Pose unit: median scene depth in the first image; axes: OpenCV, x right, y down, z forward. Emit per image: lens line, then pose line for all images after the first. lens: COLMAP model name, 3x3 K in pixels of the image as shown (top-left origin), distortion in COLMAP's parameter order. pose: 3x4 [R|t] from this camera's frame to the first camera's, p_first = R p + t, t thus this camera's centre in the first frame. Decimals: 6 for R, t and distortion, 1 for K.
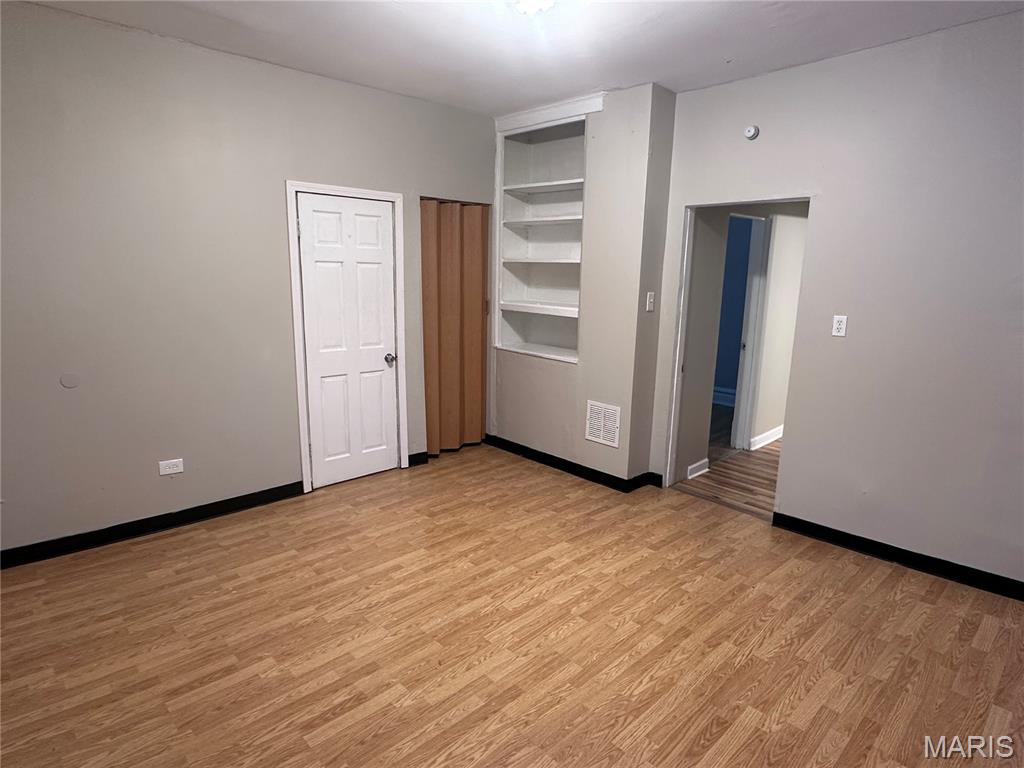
lens RADIAL K [[573.5, 0, 512.0], [0, 573.5, 384.0], [0, 0, 1]] dist [-0.000544, -0.000148]
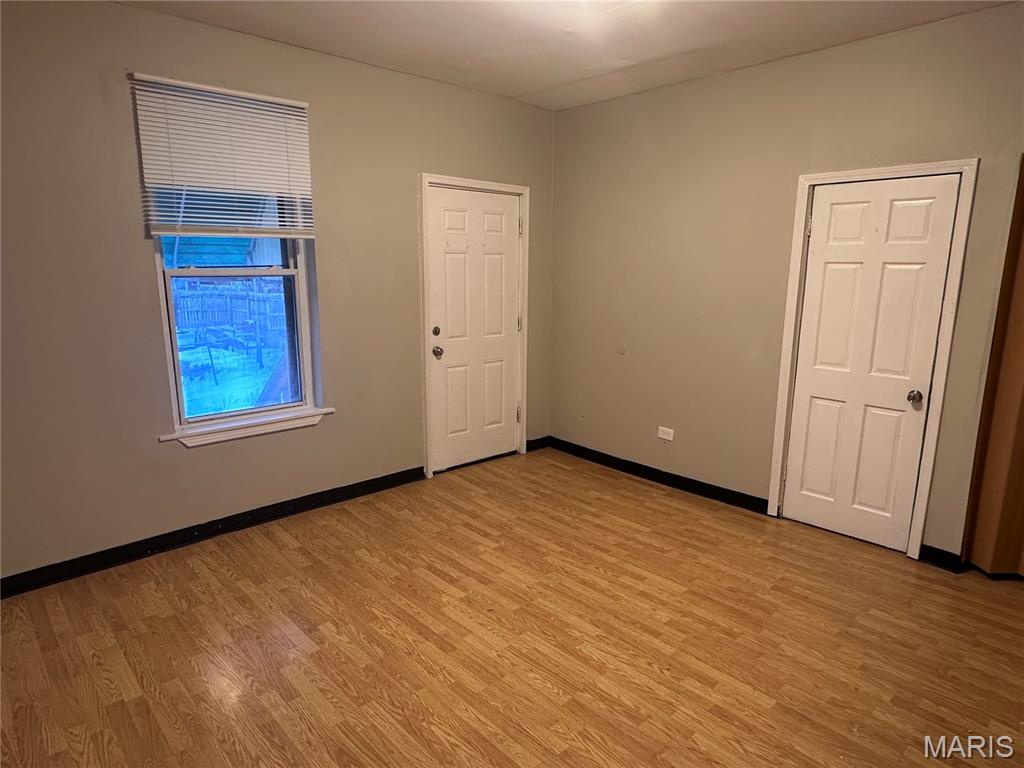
lens RADIAL K [[618.9, 0, 512.0], [0, 618.9, 384.0], [0, 0, 1]] dist [0.001351, 0.000438]
pose [[-0.001599, 0.169401, -0.985546, 0.729554], [-0.203289, 0.964913, 0.166185, -0.116528], [0.979118, 0.200616, 0.032895, 0.656835]]
